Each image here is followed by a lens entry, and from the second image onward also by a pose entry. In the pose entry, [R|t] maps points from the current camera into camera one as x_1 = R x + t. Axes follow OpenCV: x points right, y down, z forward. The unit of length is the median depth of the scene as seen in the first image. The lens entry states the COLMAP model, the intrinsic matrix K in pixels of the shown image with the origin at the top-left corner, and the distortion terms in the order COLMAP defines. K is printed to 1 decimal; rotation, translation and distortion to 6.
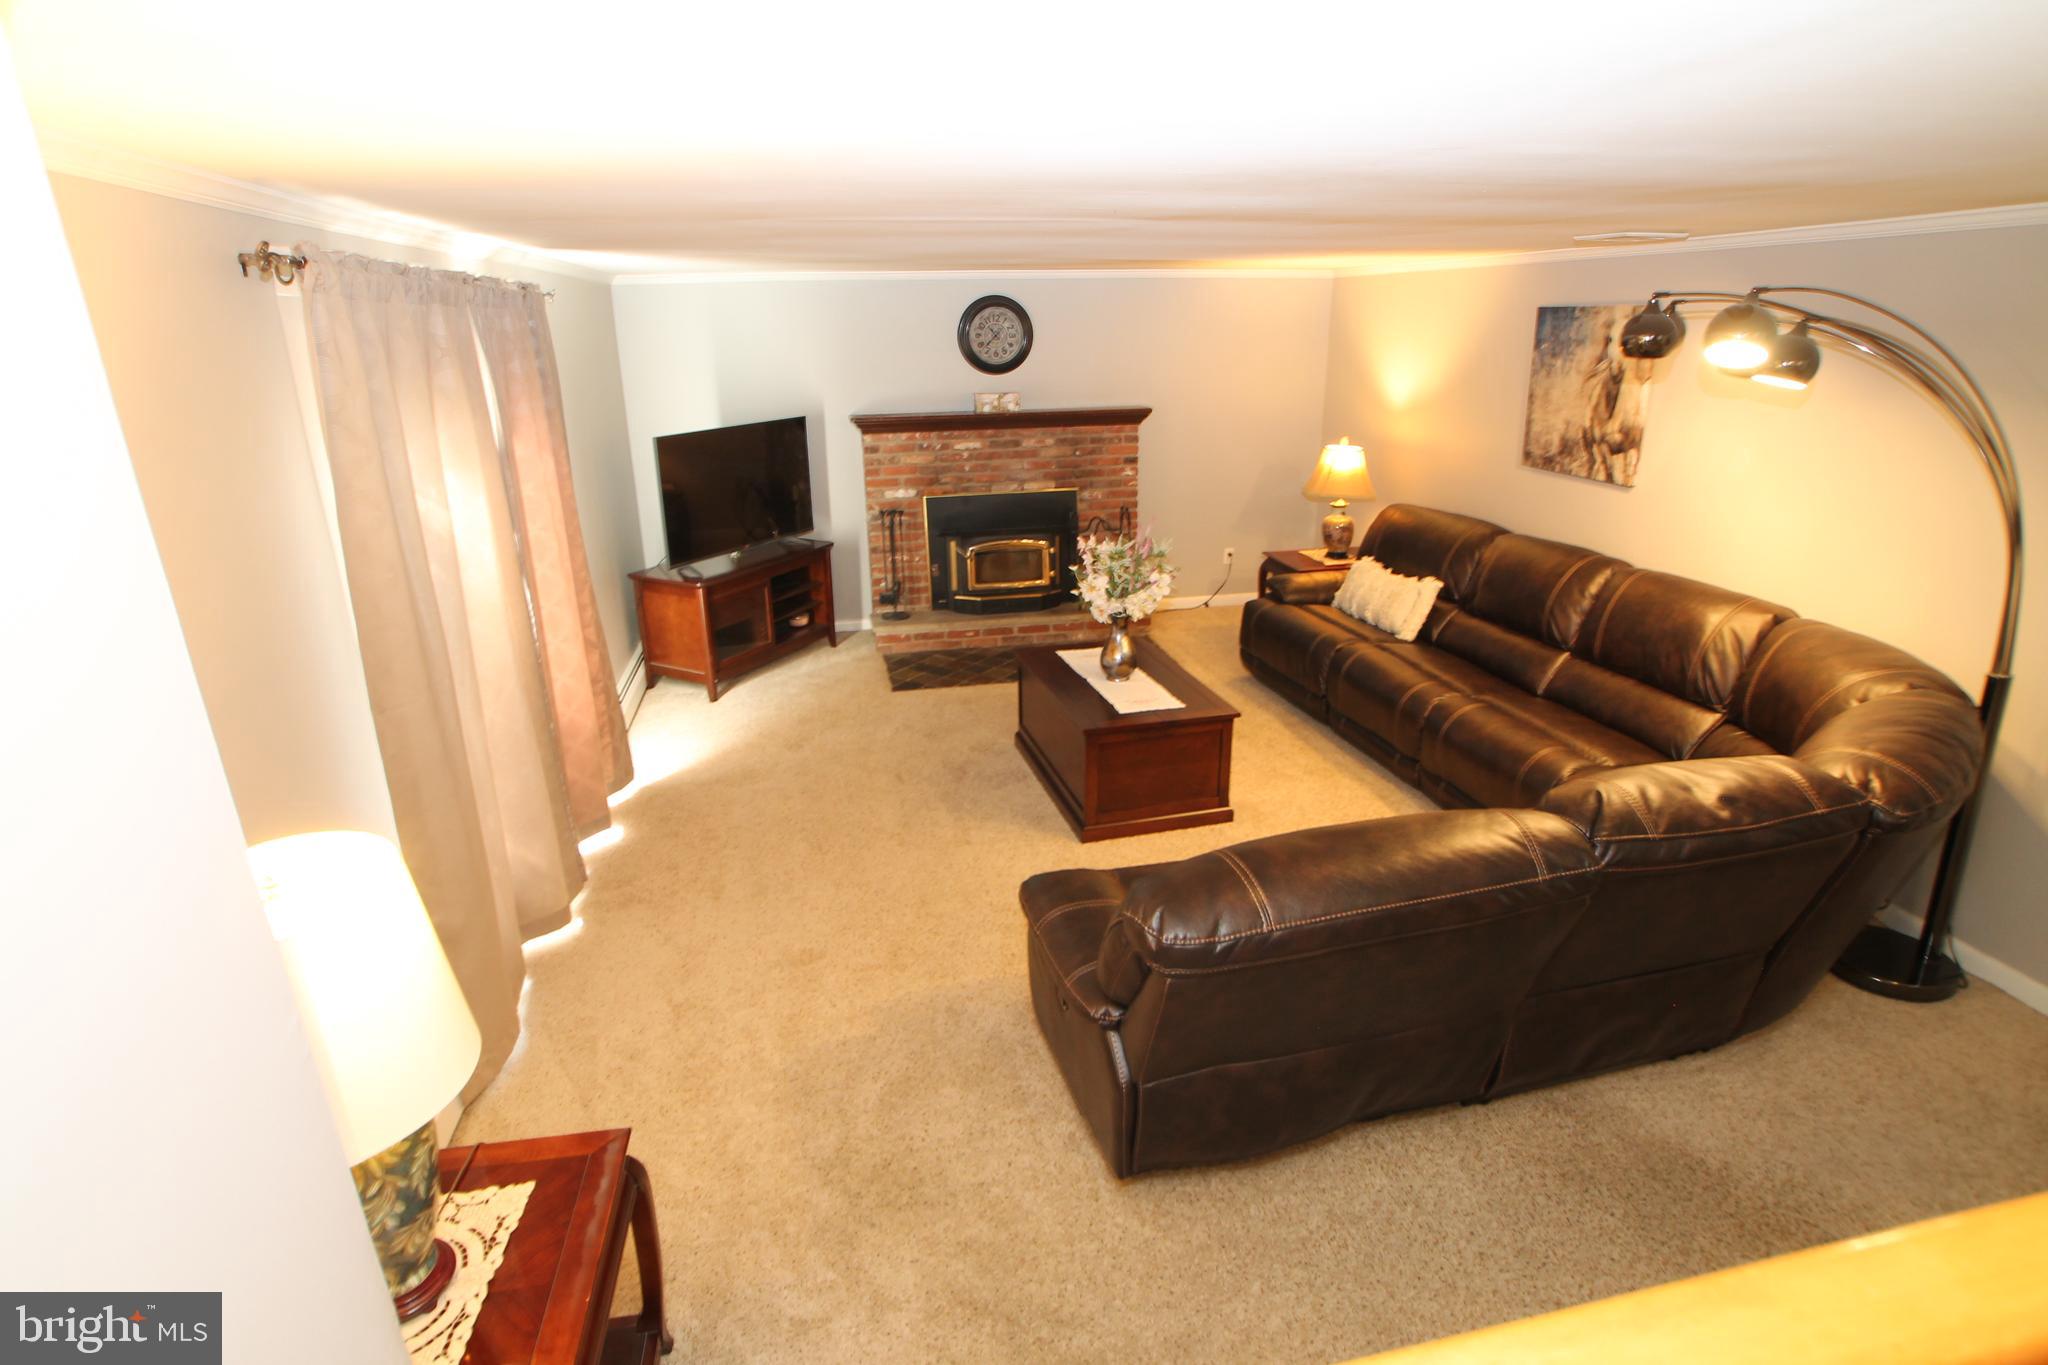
lens RADIAL K [[1045.3, 0, 1034.7], [0, 1045.3, 688.0], [0, 0, 1]] dist [-0.082275, 0.044549]
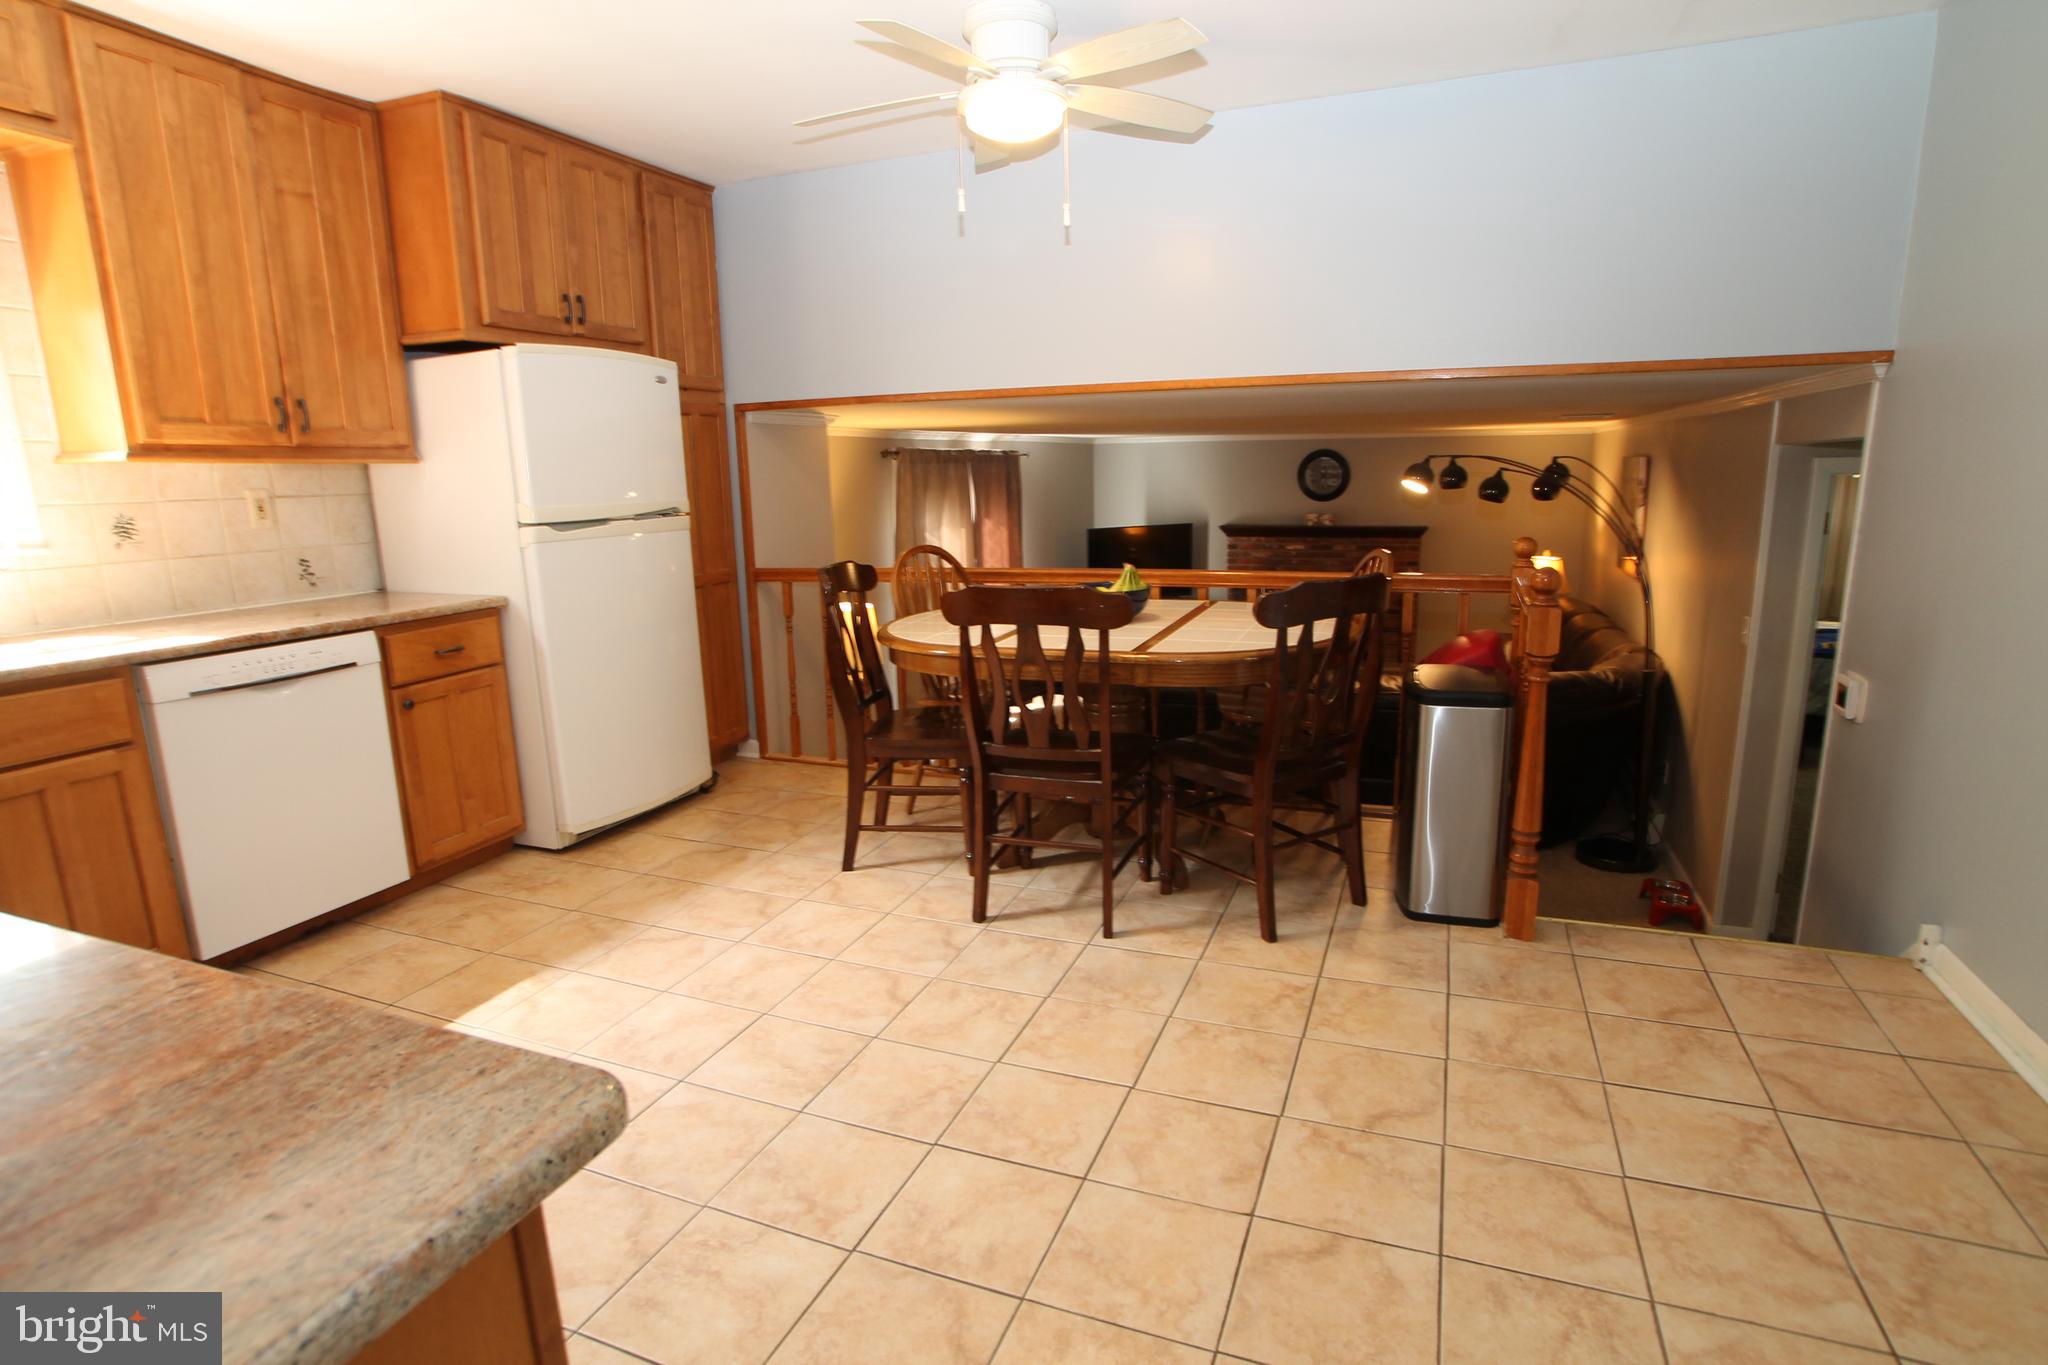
lens RADIAL K [[1043.2, 0, 1027.1], [0, 1043.2, 686.6], [0, 0, 1]] dist [-0.073791, 0.040931]
pose [[0.826293, 0.113837, -0.551617, 0.471119], [-0.180204, 0.981316, -0.067421, 0.138832], [0.533636, 0.155113, 0.831368, -0.433805]]
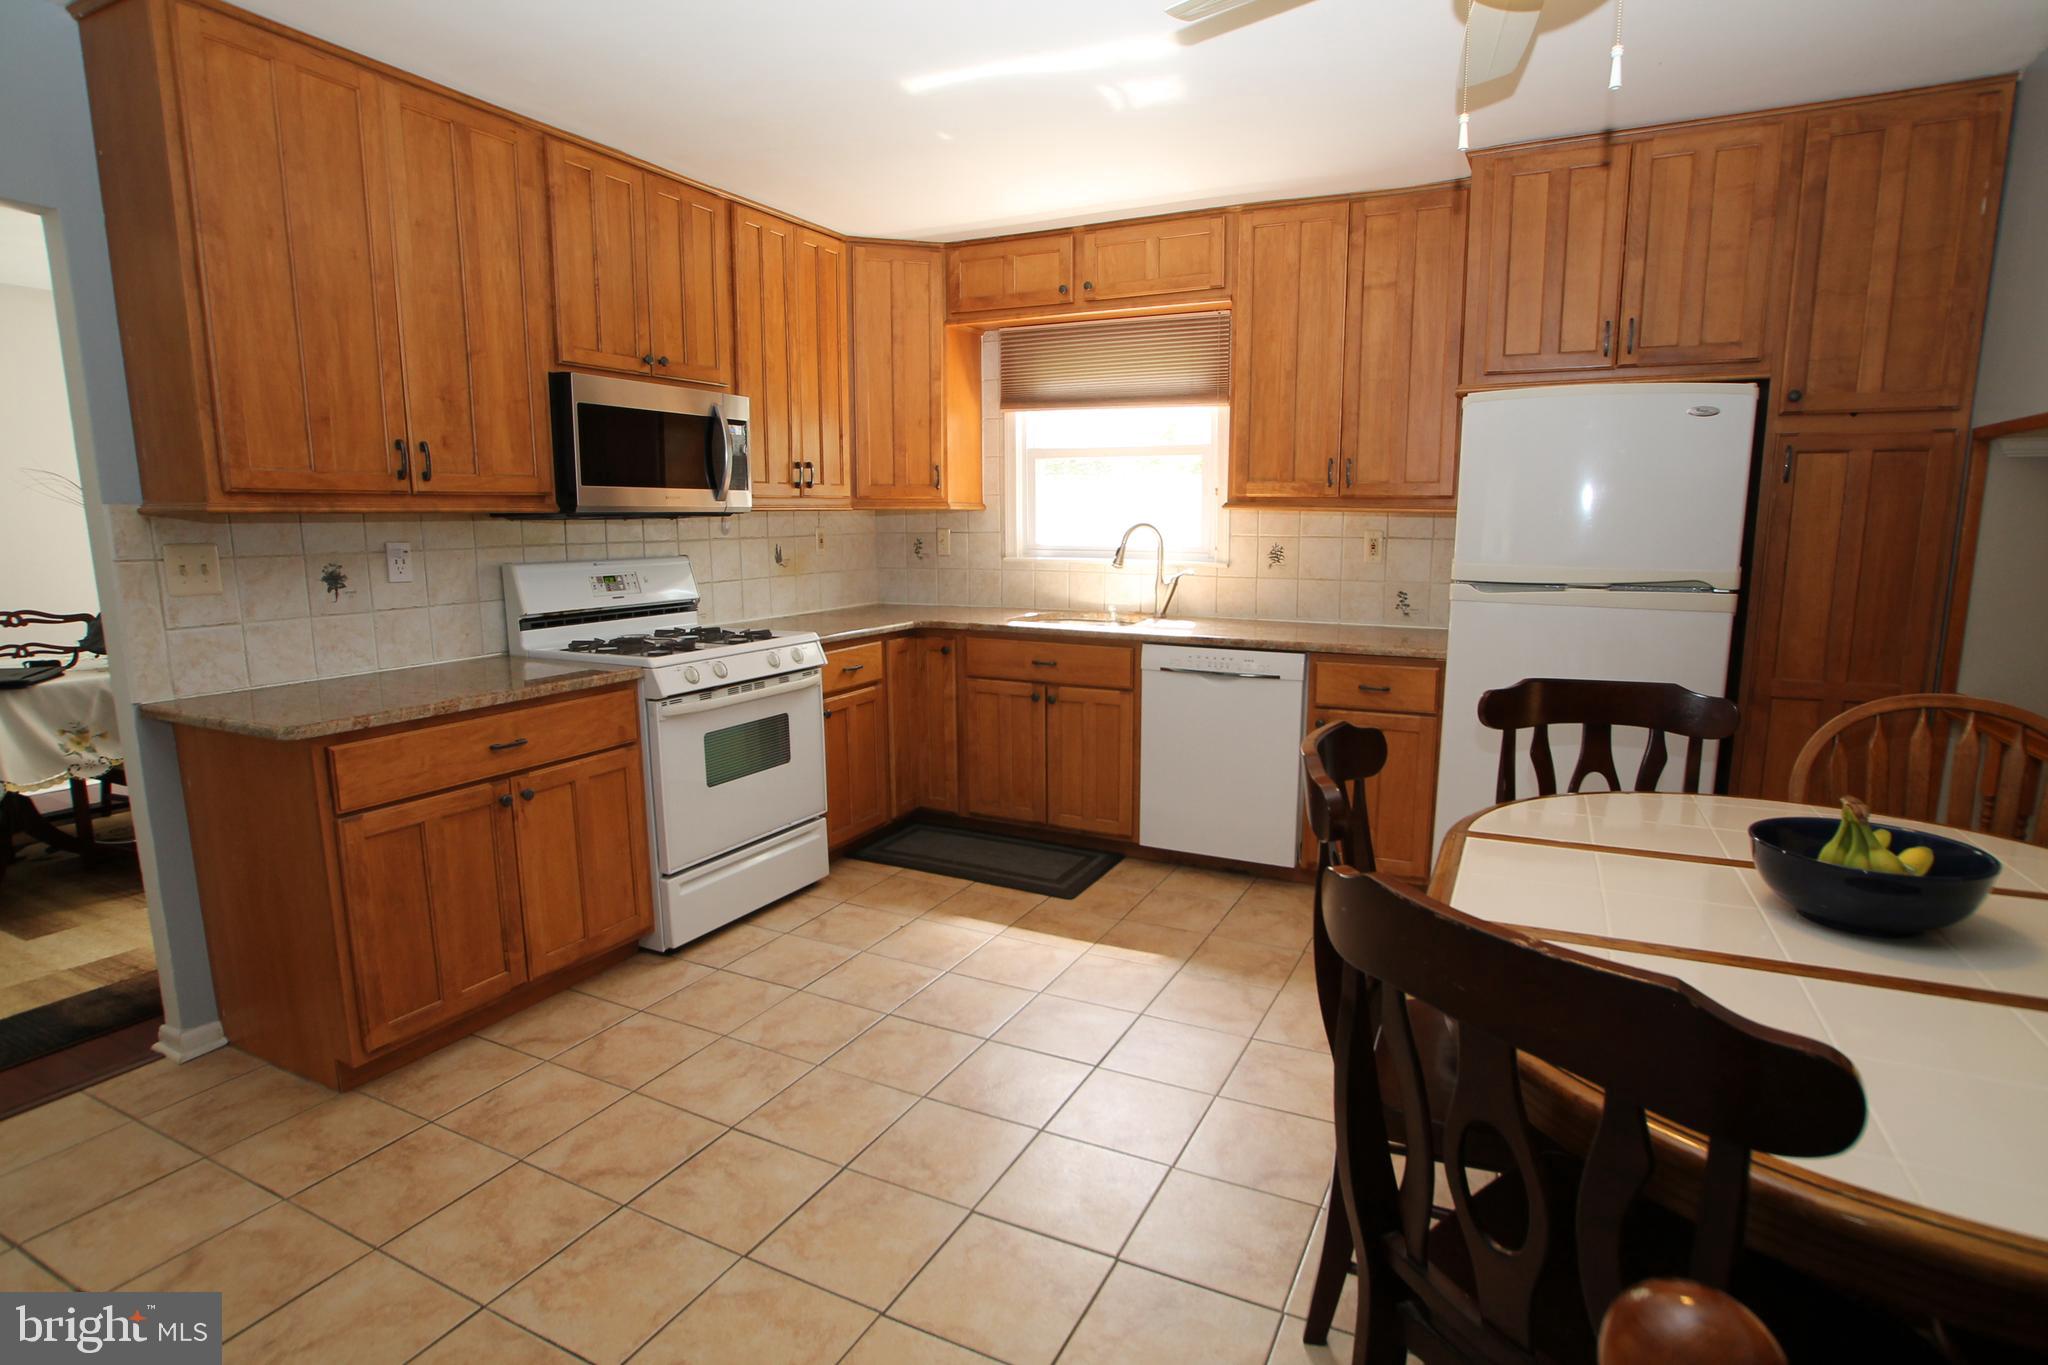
lens RADIAL K [[1045.3, 0, 1034.7], [0, 1045.3, 688.0], [0, 0, 1]] dist [-0.082275, 0.044549]
pose [[-0.632075, 0.141594, -0.761861, 0.484327], [-0.249713, 0.893499, 0.373233, -0.017008], [0.733570, 0.426158, -0.529401, -0.020920]]
